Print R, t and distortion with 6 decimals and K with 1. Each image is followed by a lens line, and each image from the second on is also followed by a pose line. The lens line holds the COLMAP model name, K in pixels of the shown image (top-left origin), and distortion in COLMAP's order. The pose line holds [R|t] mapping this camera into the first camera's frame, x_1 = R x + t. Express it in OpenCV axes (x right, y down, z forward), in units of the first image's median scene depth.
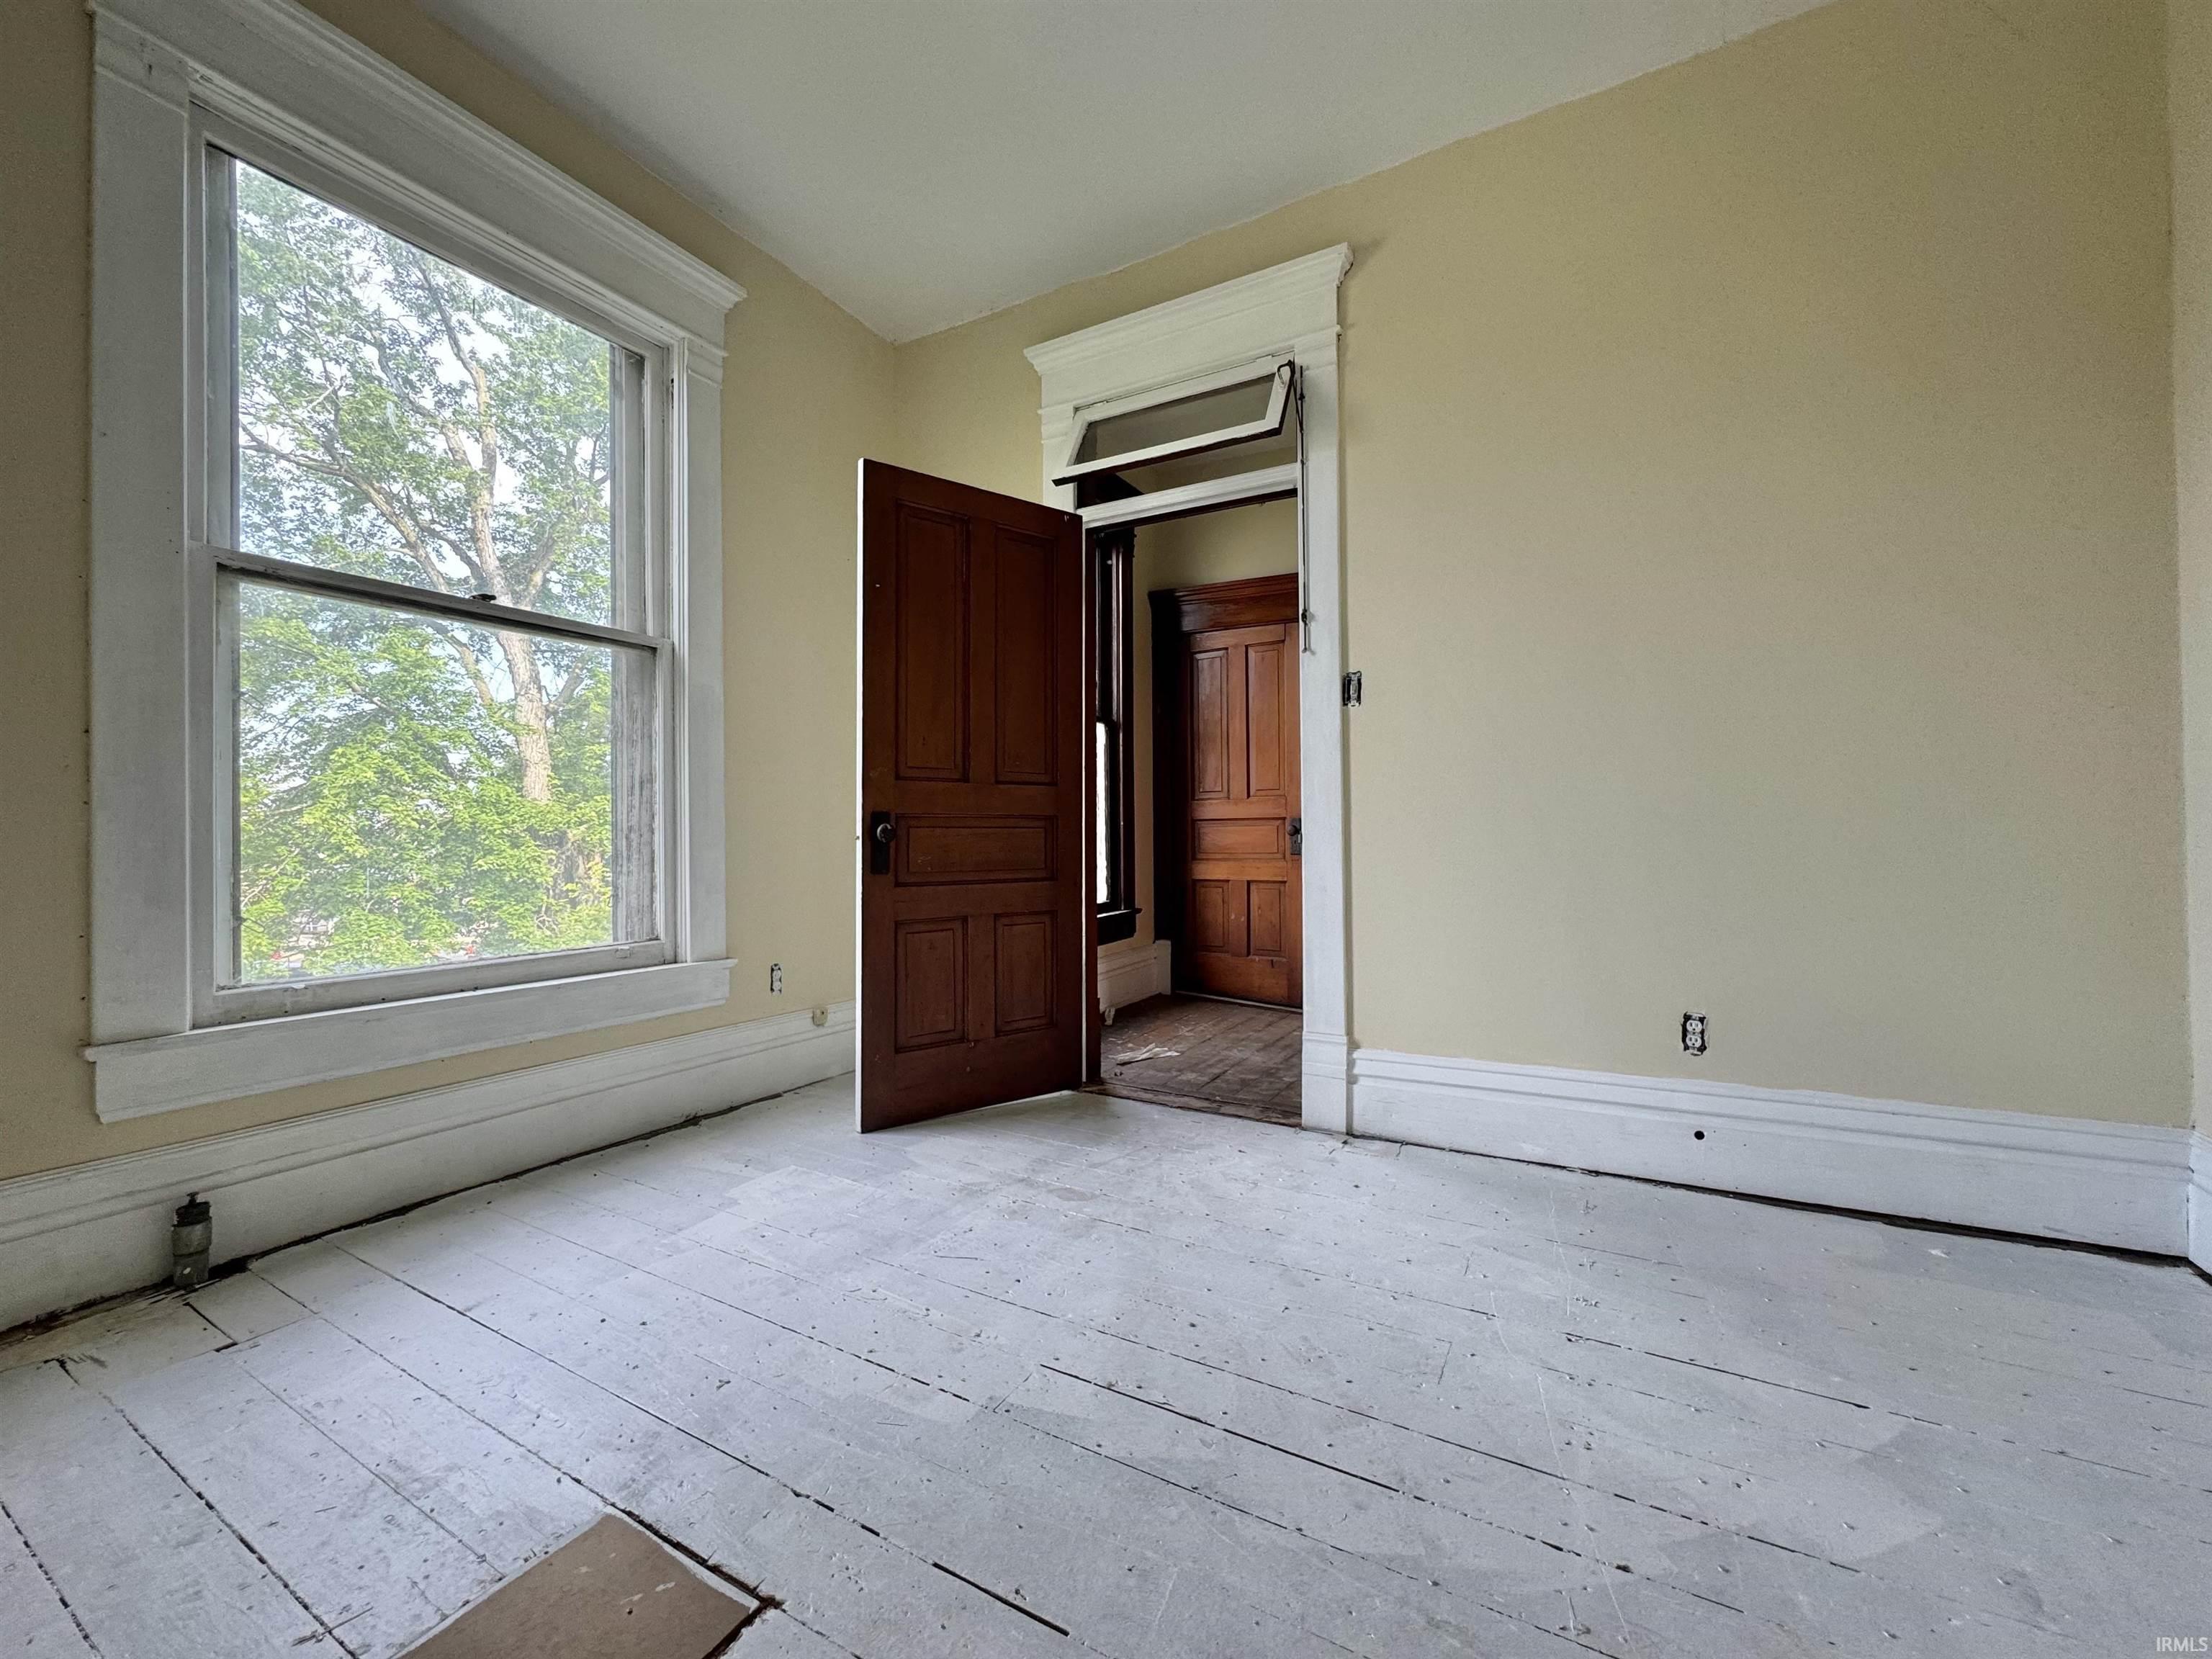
lens RADIAL K [[891.4, 0, 1104.6], [0, 891.4, 830.9], [0, 0, 1]] dist [-0.006280, 0.001169]
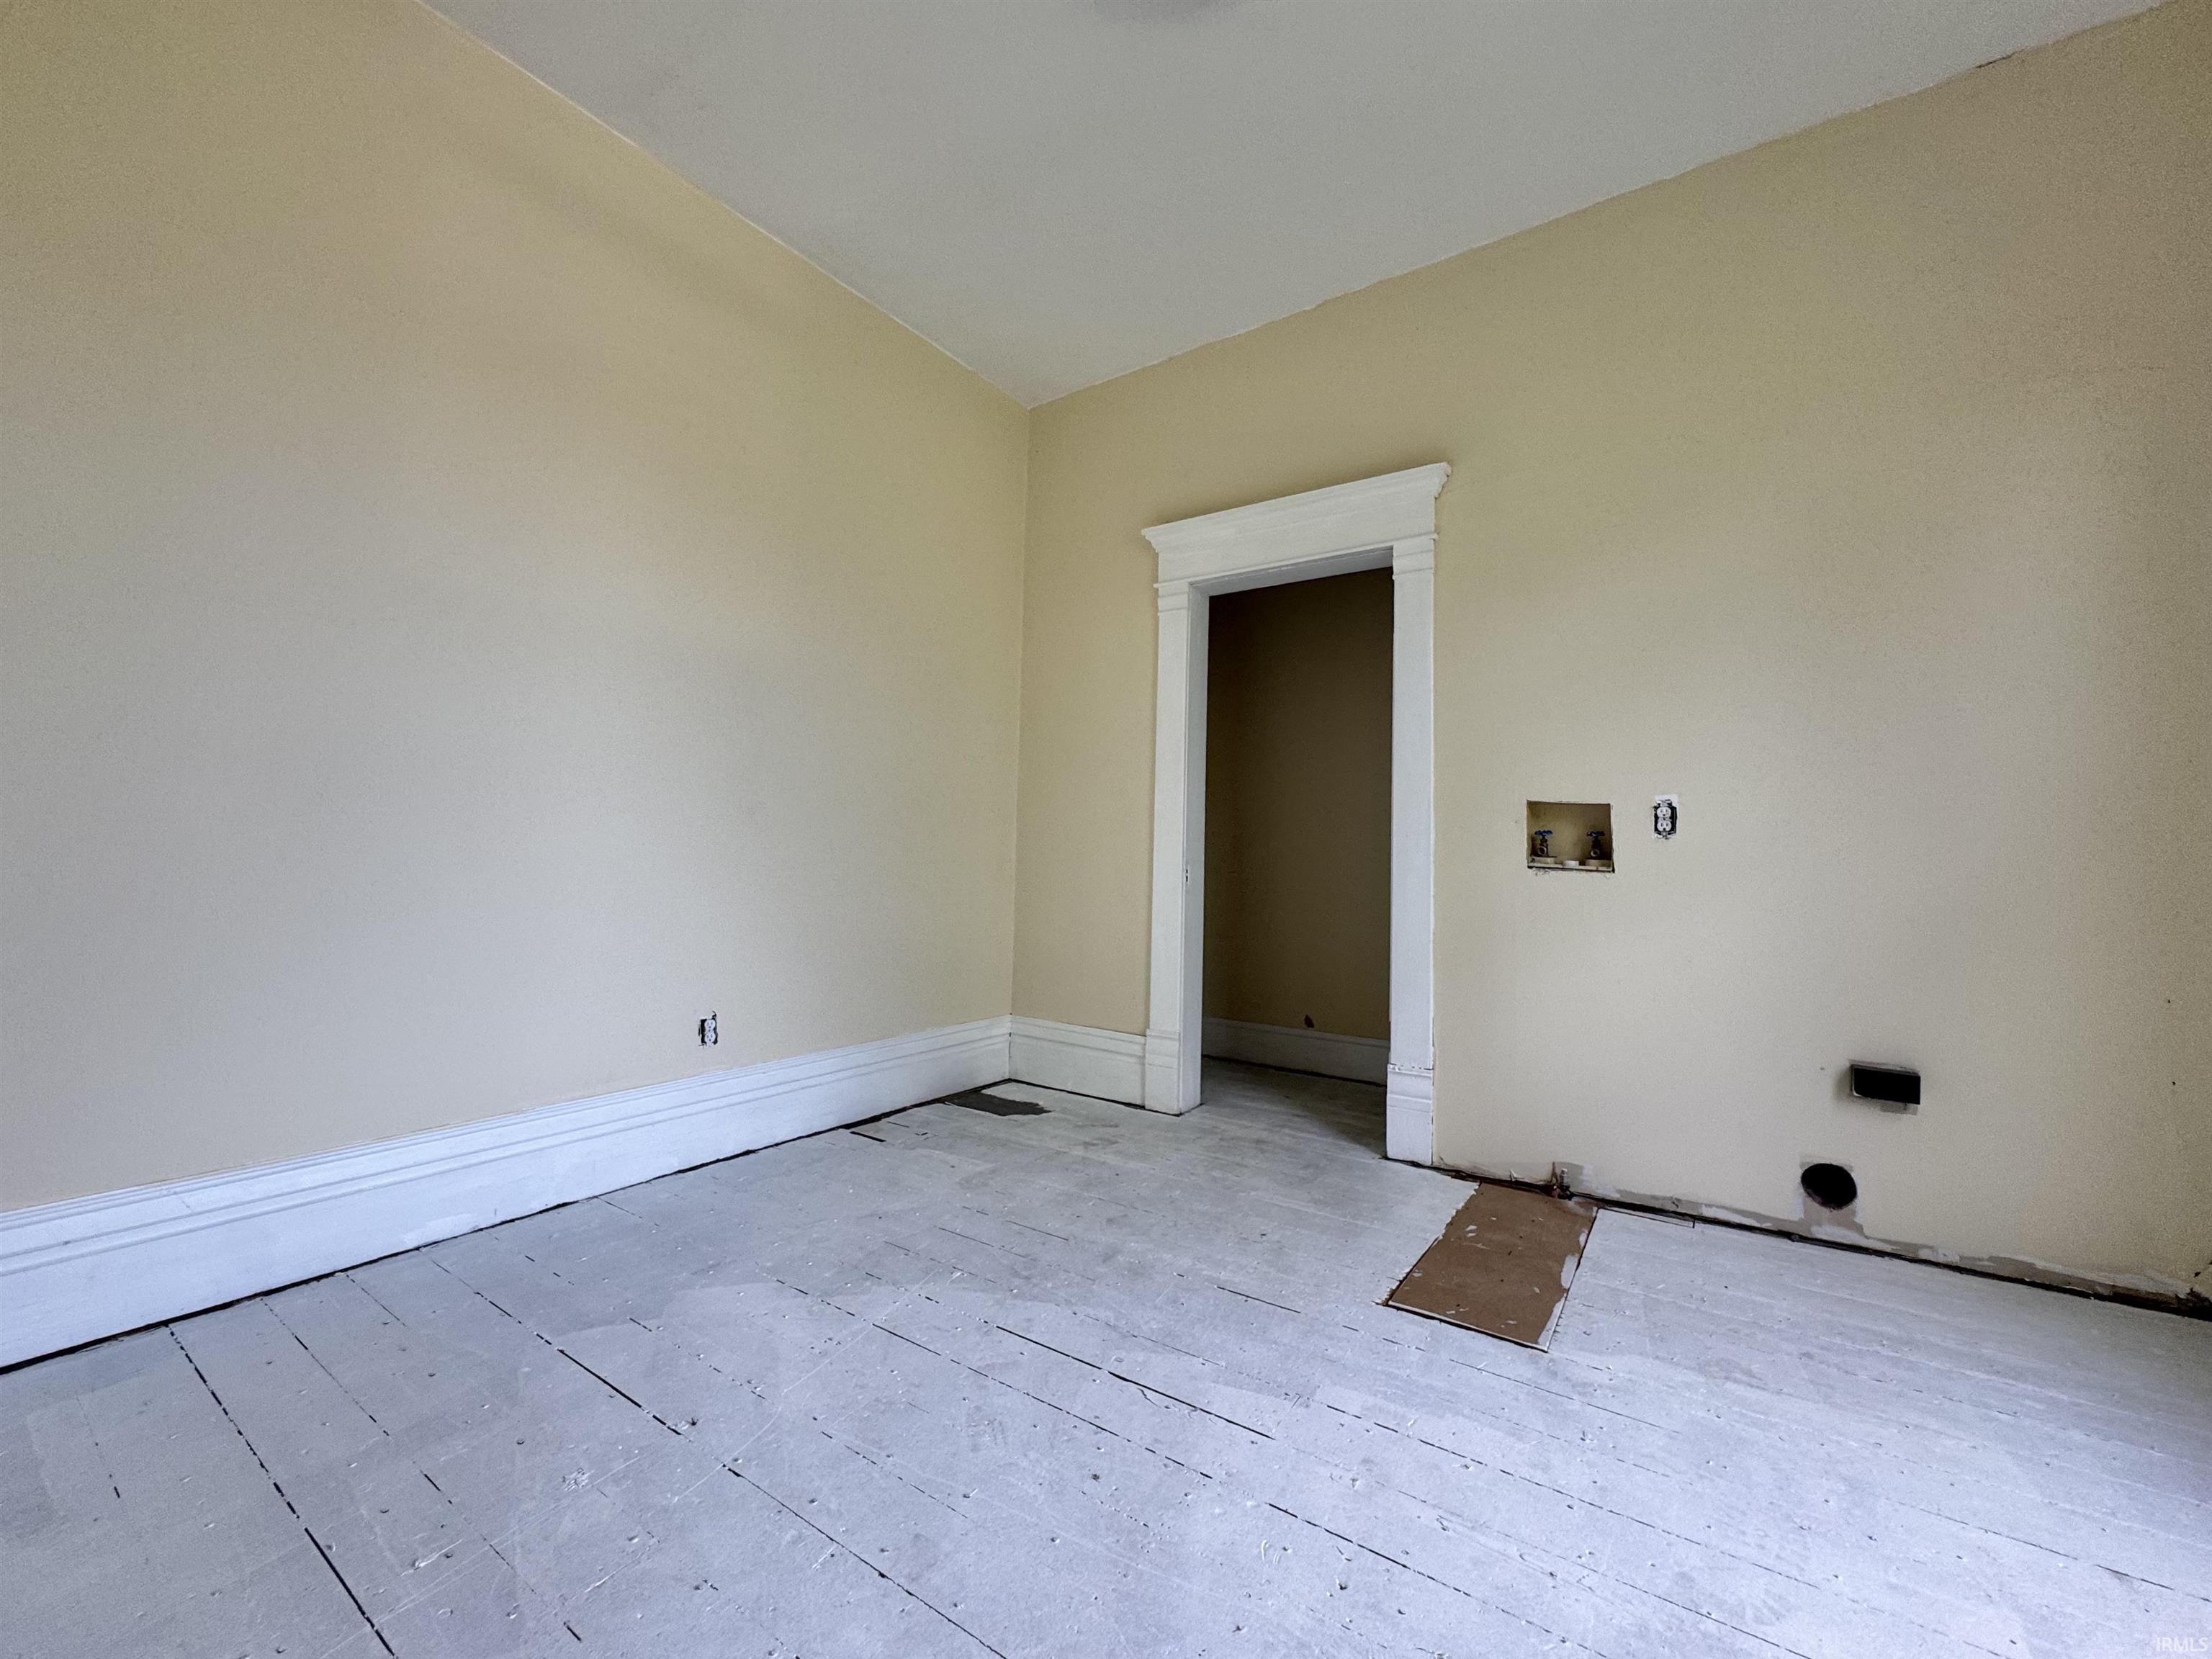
lens RADIAL K [[891.4, 0, 1105.1], [0, 891.4, 829.2], [0, 0, 1]] dist [-0.006280, 0.001169]
pose [[-0.996237, -0.010870, 0.085981, 0.031608], [-0.014280, 0.999132, -0.039135, -0.013095], [-0.085481, -0.040216, -0.995528, 2.153695]]
